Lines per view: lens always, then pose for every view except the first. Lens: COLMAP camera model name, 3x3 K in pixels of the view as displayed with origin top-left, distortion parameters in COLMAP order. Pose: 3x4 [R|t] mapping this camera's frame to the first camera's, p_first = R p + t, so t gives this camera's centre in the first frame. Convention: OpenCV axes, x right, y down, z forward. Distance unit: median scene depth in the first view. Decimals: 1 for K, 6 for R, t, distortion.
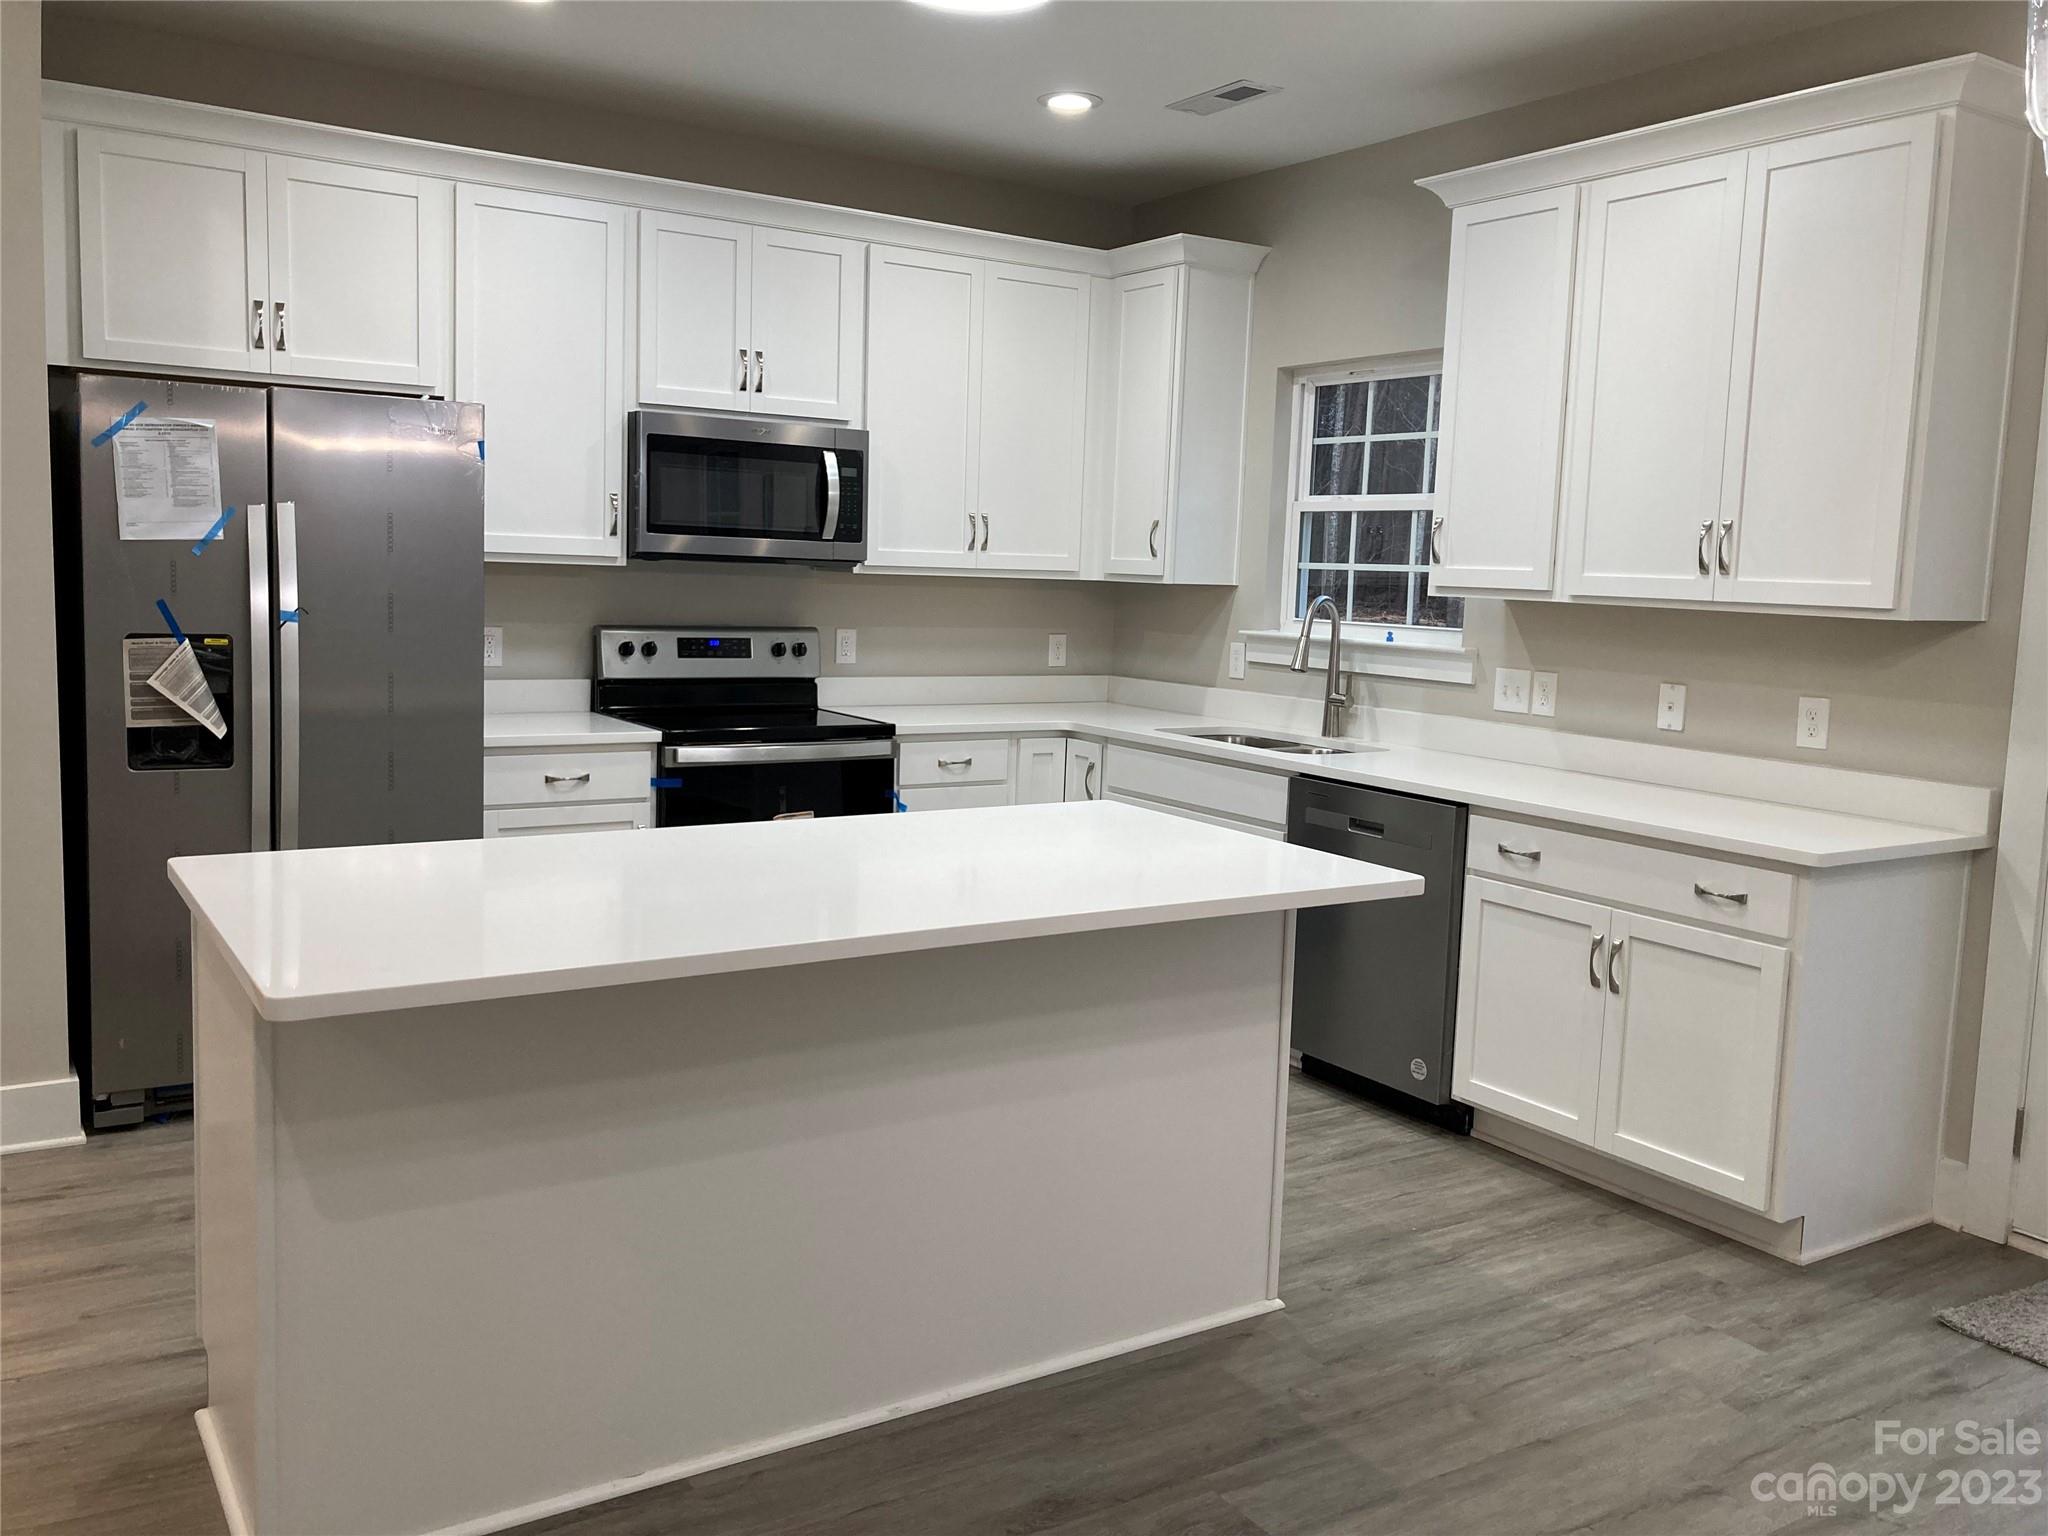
lens RADIAL K [[1695.8, 0, 1017.0], [0, 1695.8, 741.1], [0, 0, 1]] dist [0.010768, -0.009664]
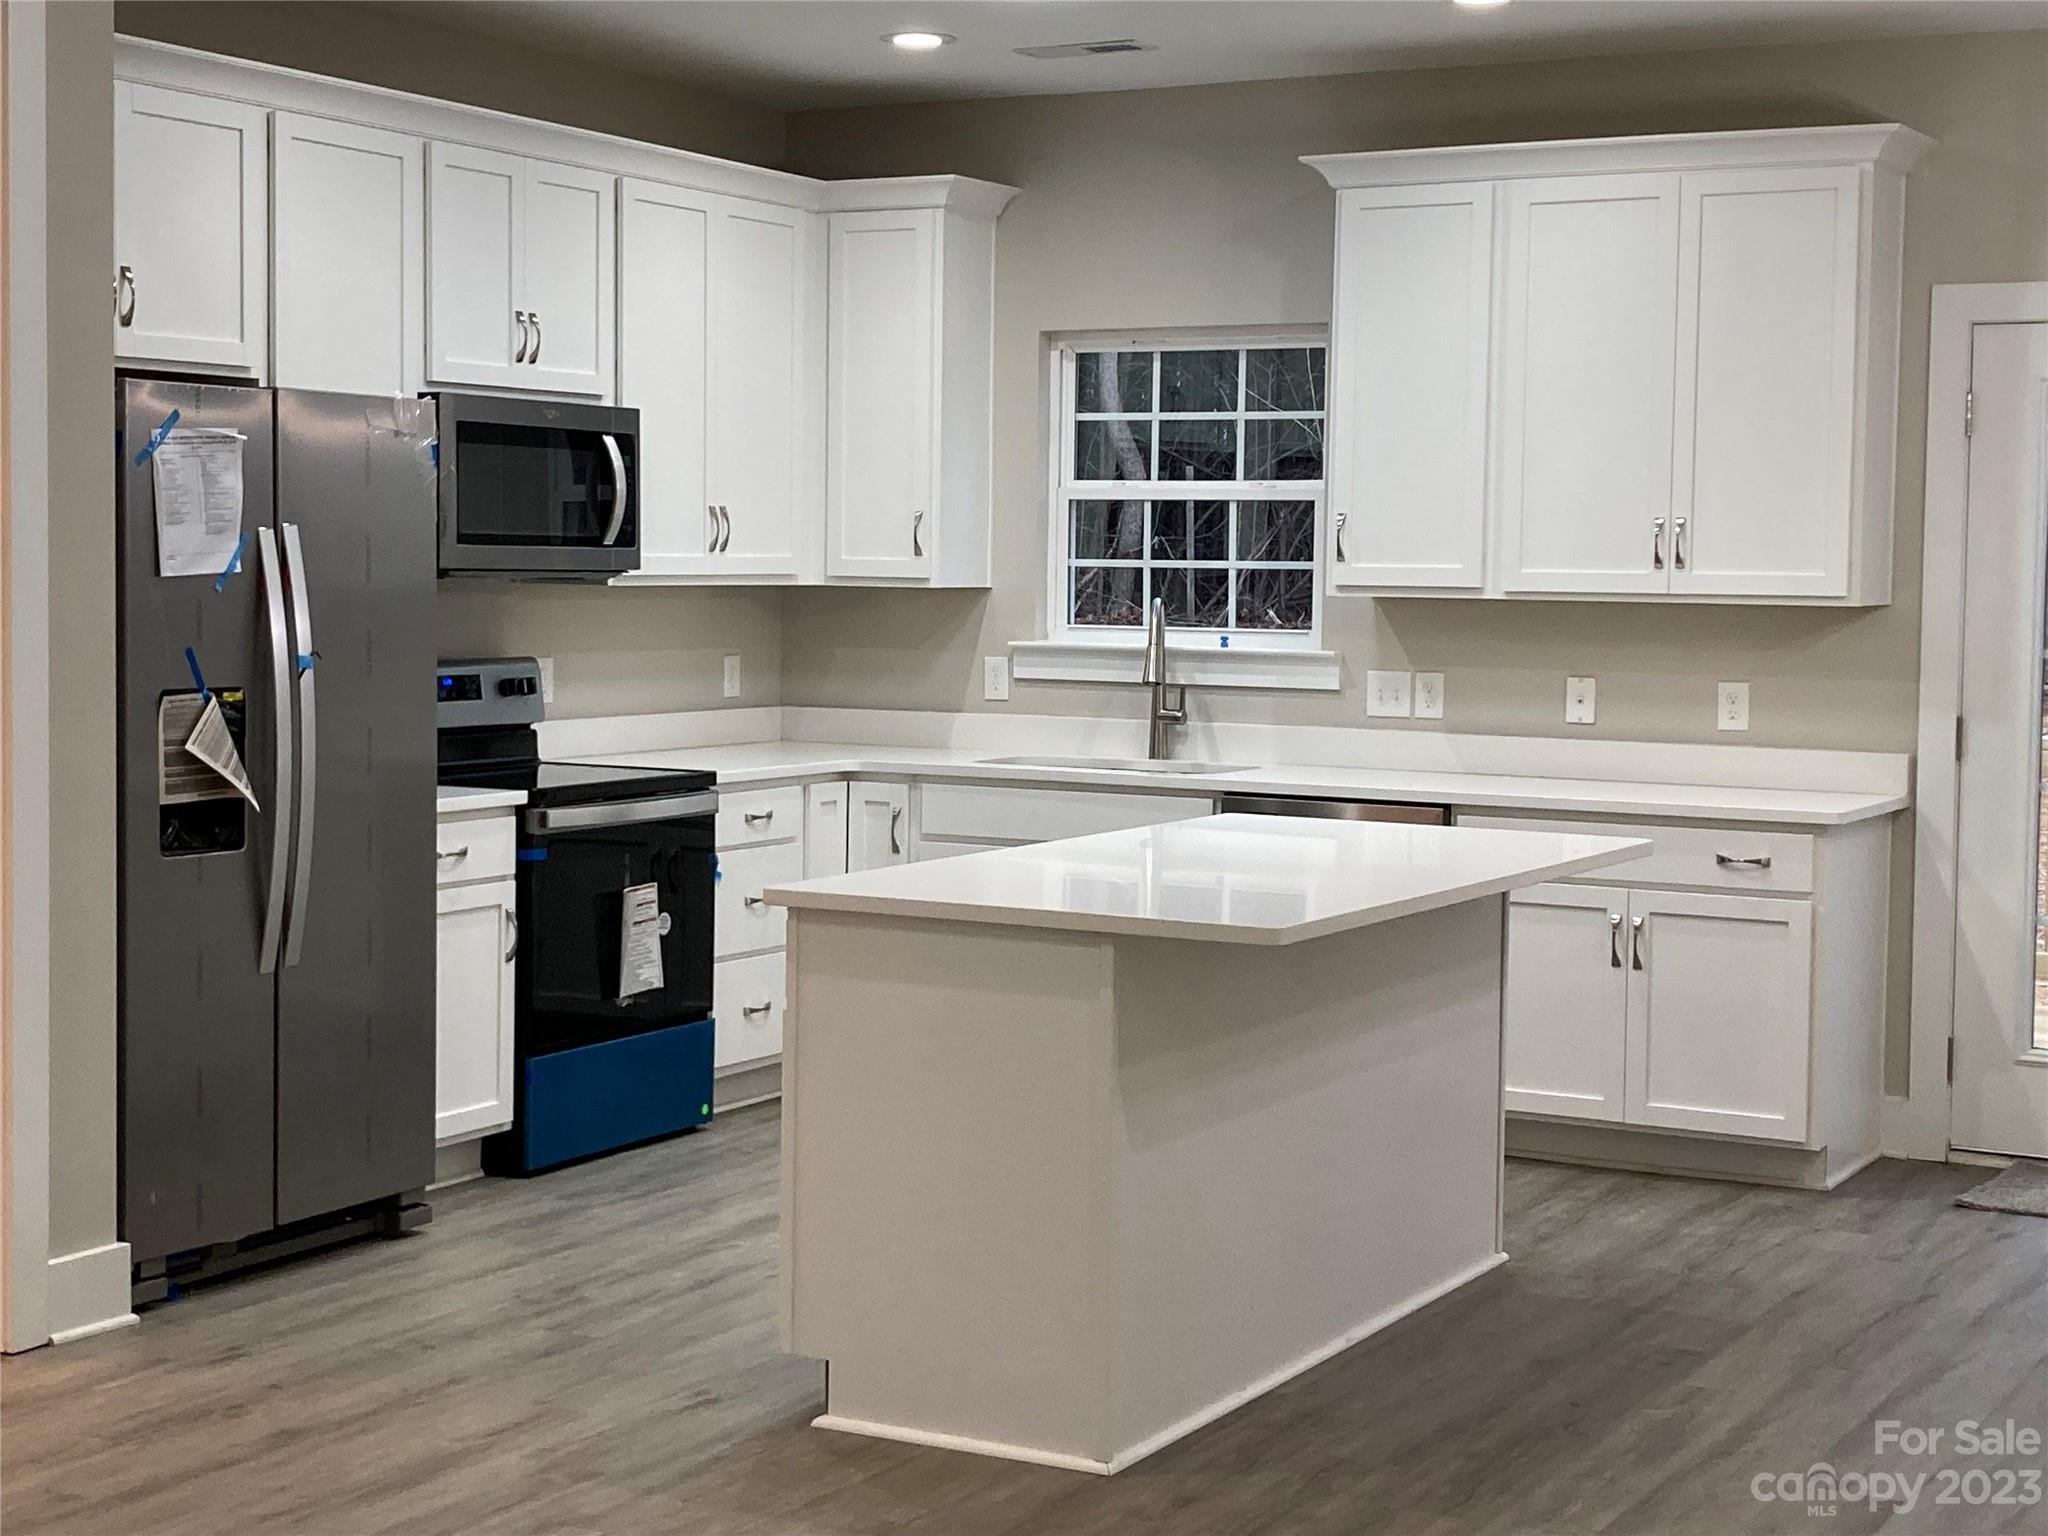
lens RADIAL K [[3205.5, 0, 997.5], [0, 3205.5, 726.0], [0, 0, 1]] dist [0.066998, 0.000000]
pose [[0.881369, -0.048646, 0.469918, -0.868671], [0.067188, 0.997481, -0.022757, 0.016078], [-0.467627, 0.051630, 0.882417, -0.541992]]
